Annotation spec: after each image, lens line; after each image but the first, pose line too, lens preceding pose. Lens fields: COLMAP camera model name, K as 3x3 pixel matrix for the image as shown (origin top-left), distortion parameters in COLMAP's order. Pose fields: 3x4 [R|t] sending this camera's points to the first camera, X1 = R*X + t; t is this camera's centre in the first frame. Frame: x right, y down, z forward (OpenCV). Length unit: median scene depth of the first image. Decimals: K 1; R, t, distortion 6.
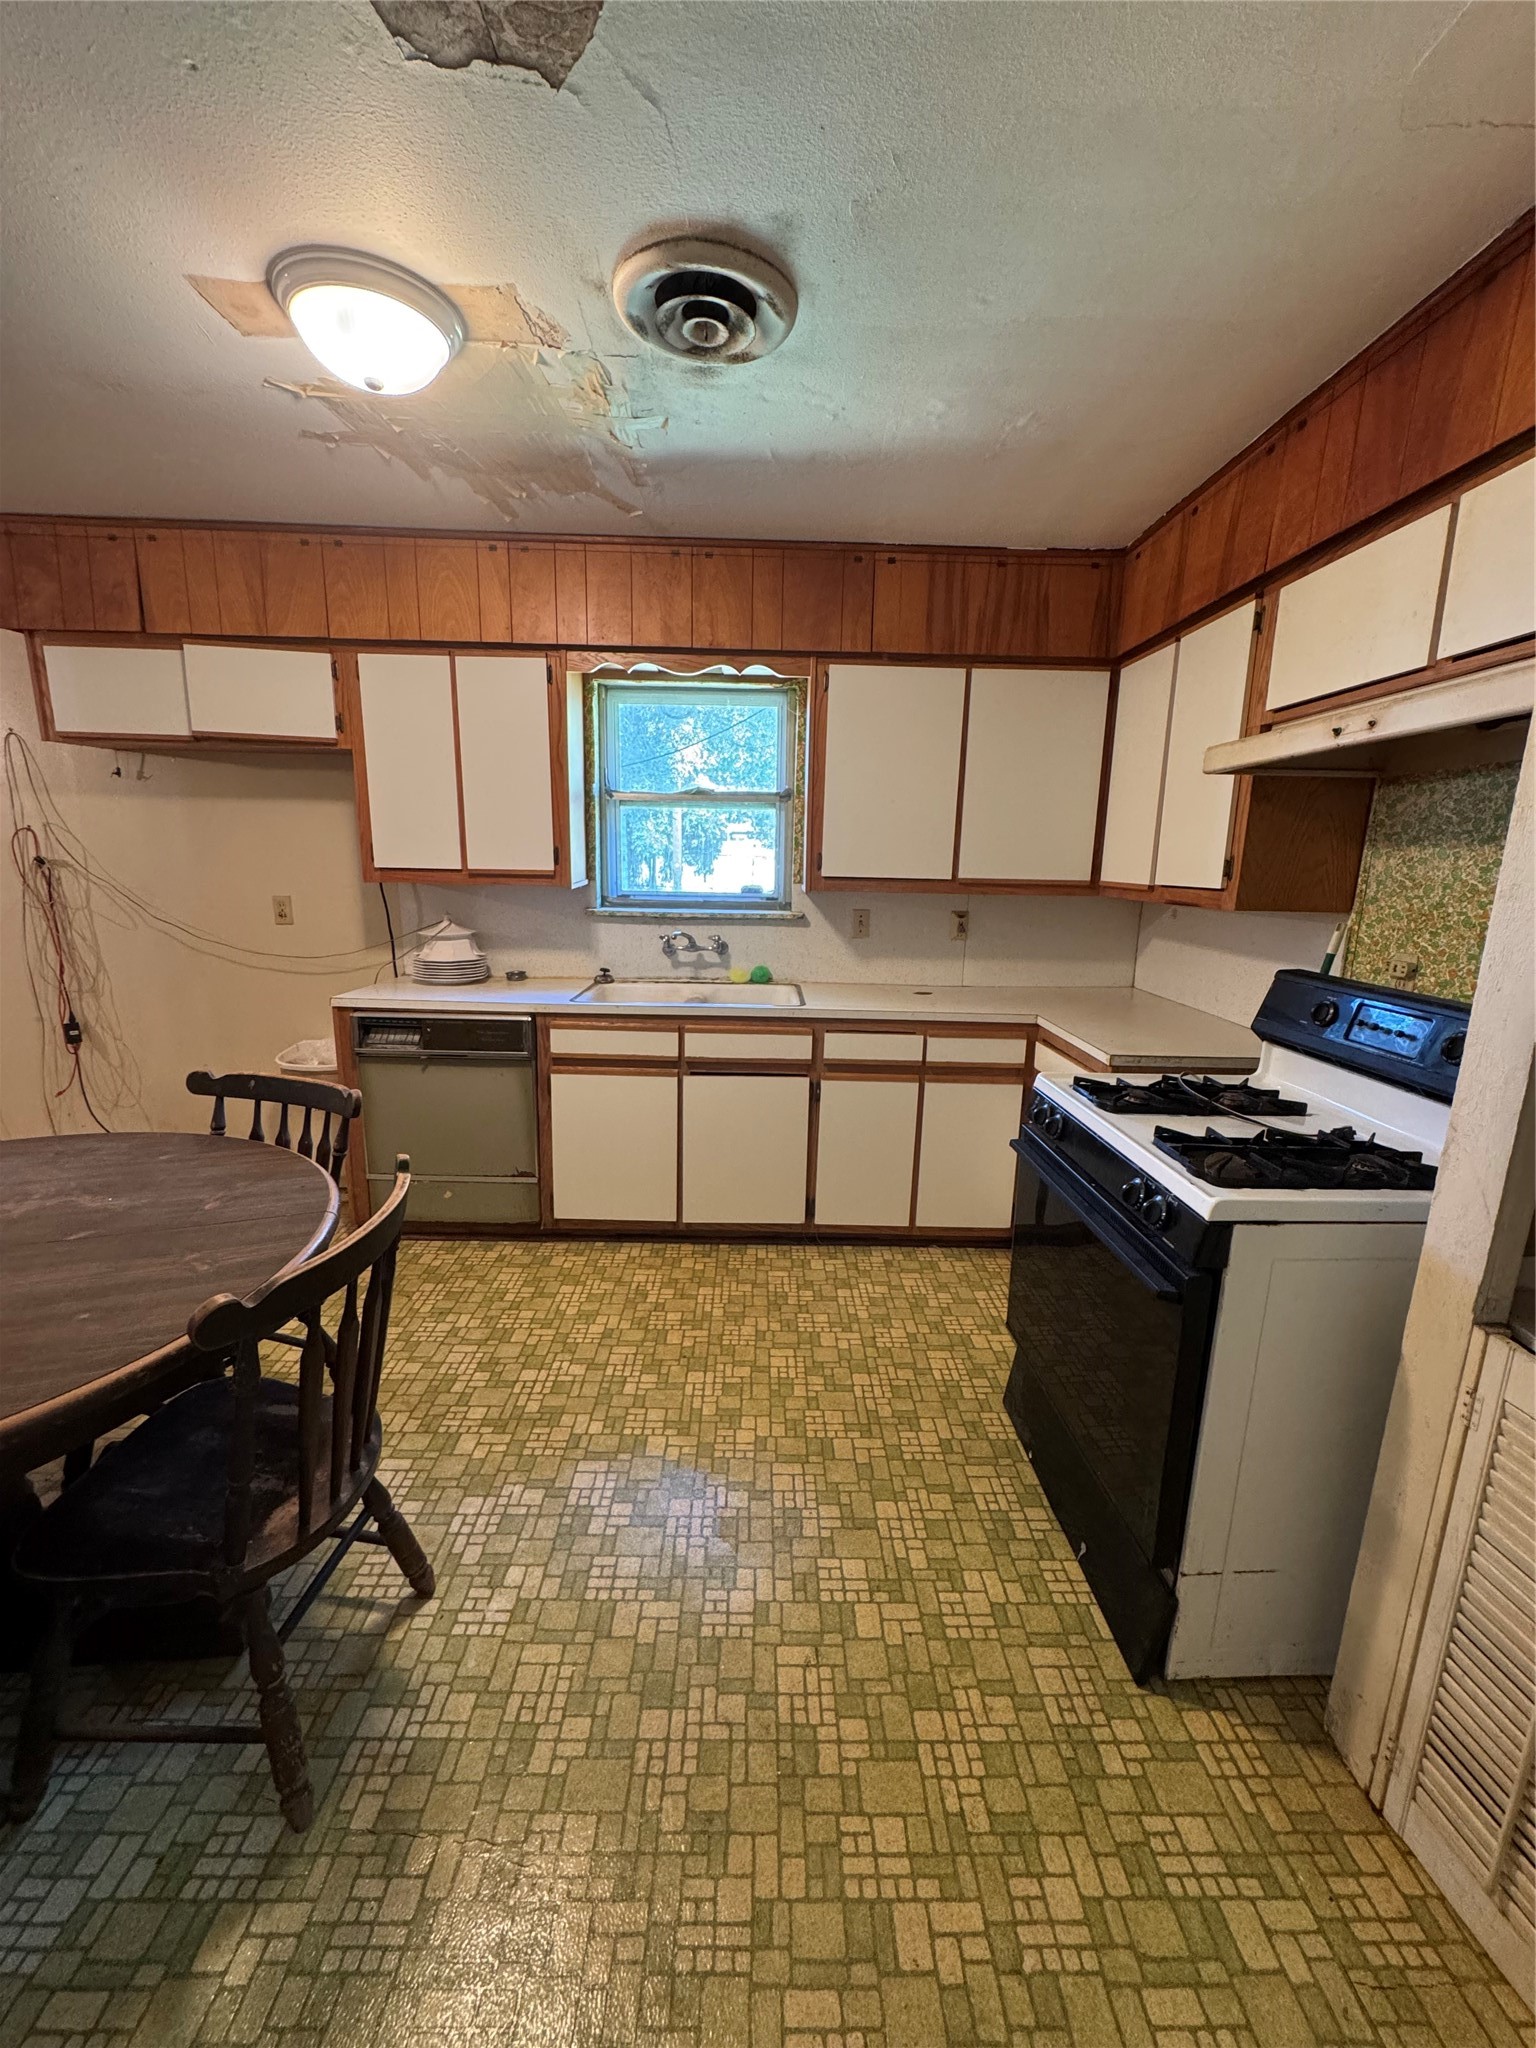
lens RADIAL K [[816.1, 0, 767.0], [0, 816.1, 1021.7], [0, 0, 1]] dist [-0.001776, -0.000217]
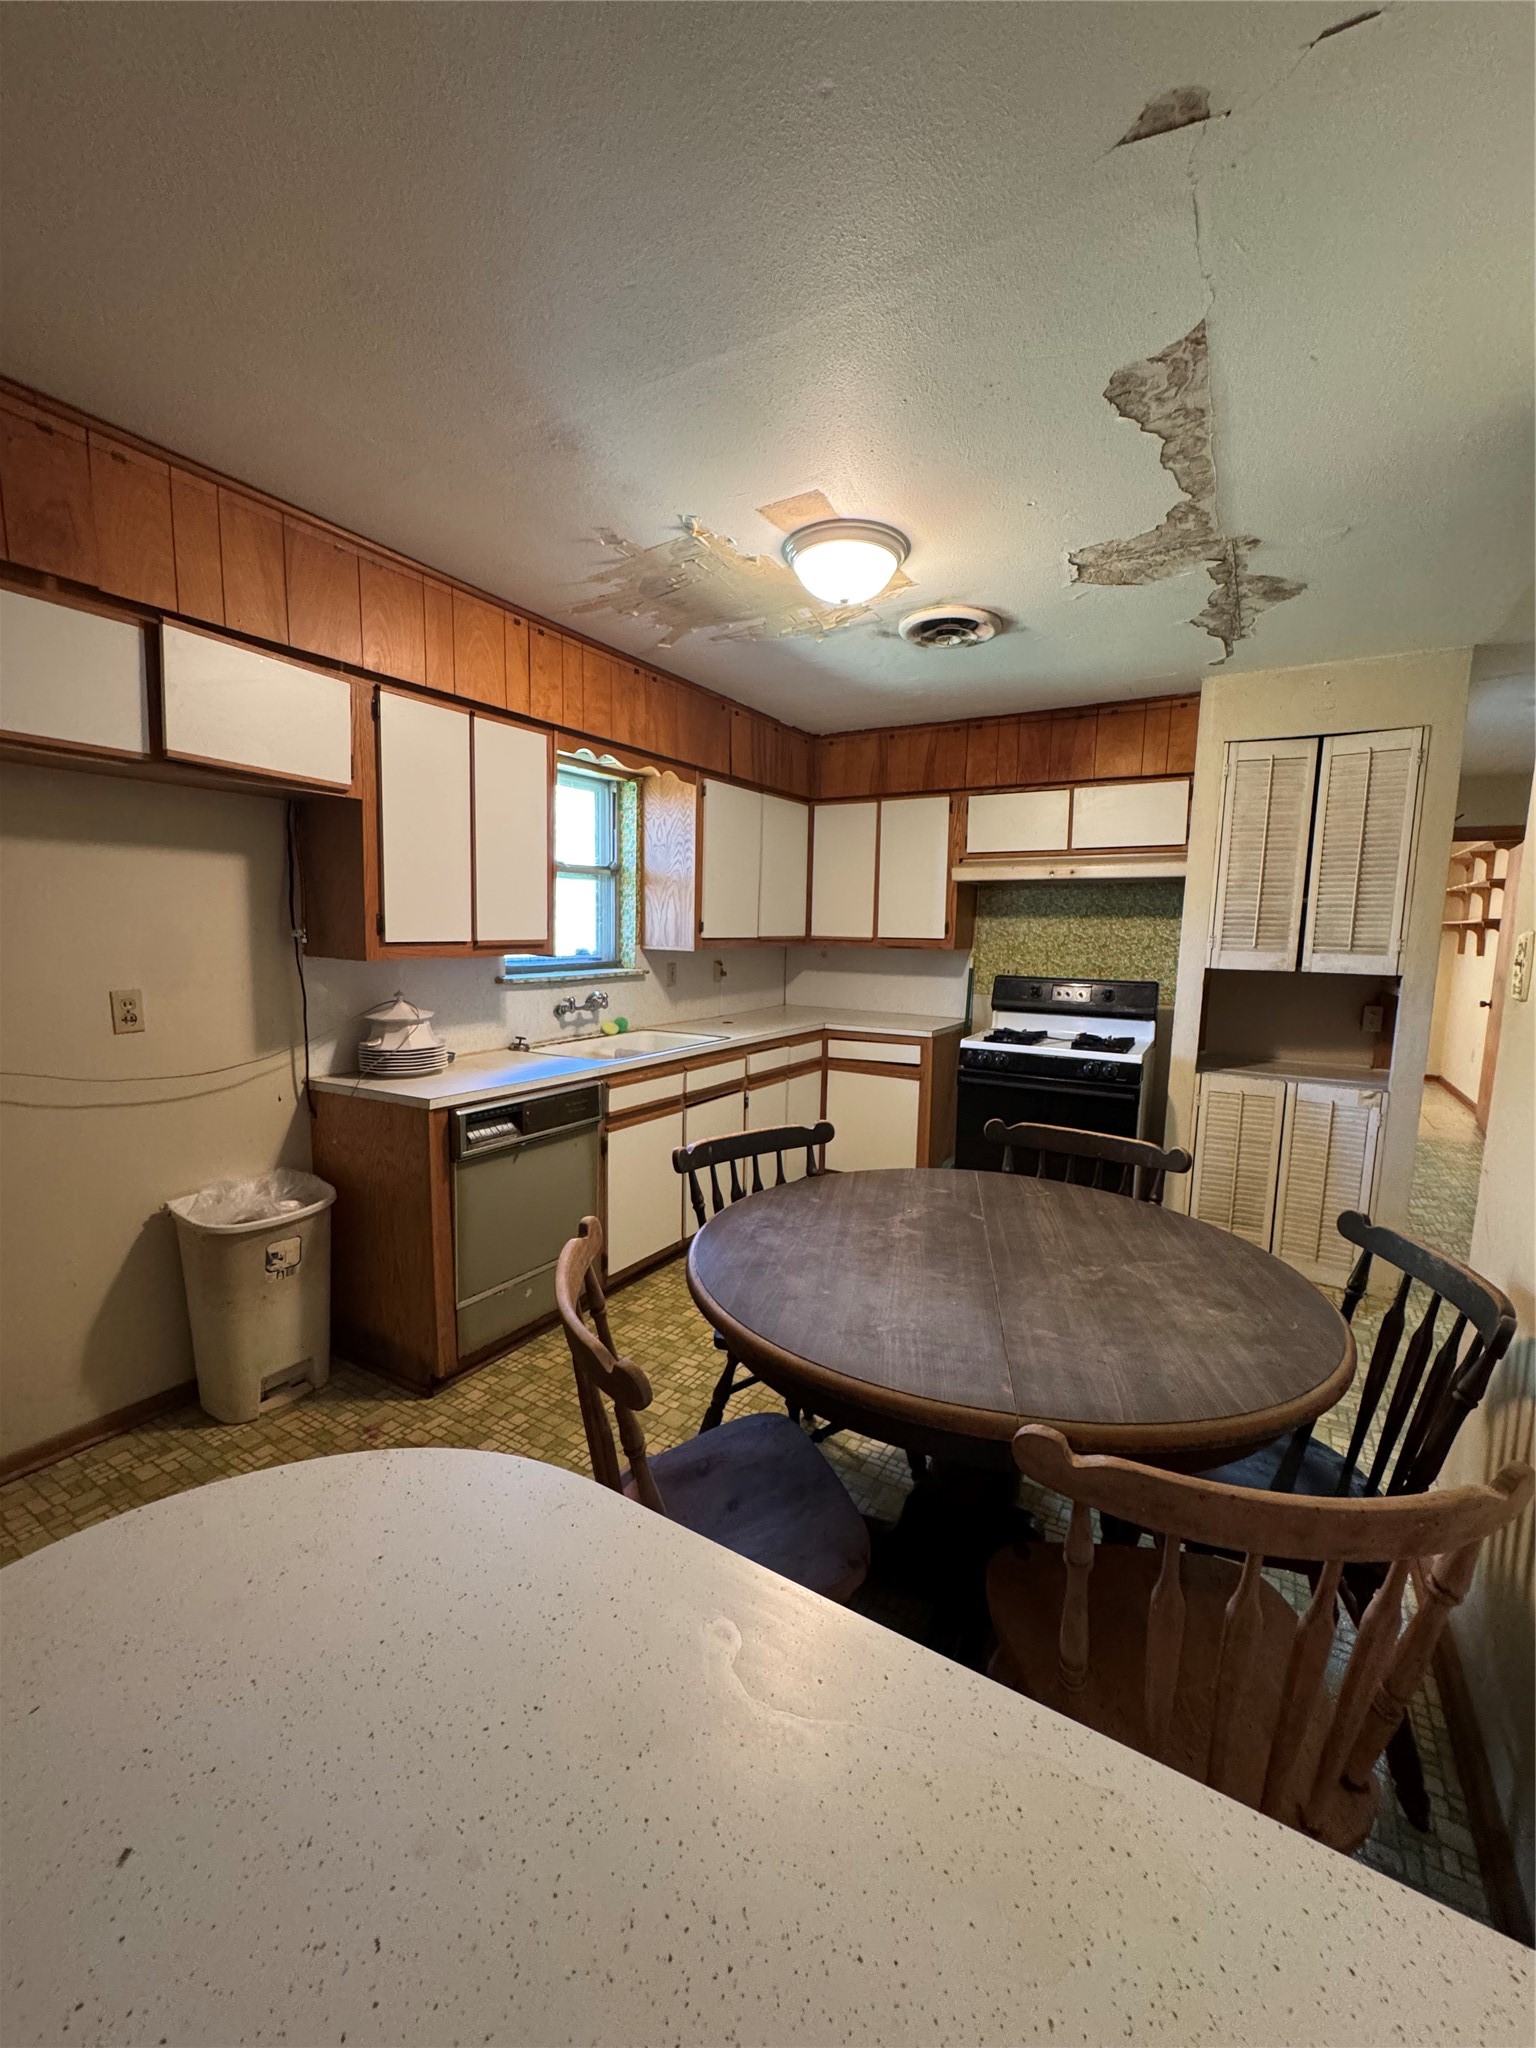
lens RADIAL K [[816.1, 0, 785.3], [0, 816.1, 1022.0], [0, 0, 1]] dist [-0.001776, -0.000217]
pose [[0.522693, -0.115199, 0.844702, -1.025314], [0.164330, 0.985861, 0.032764, -0.074019], [-0.836533, 0.121685, 0.534233, 0.242363]]
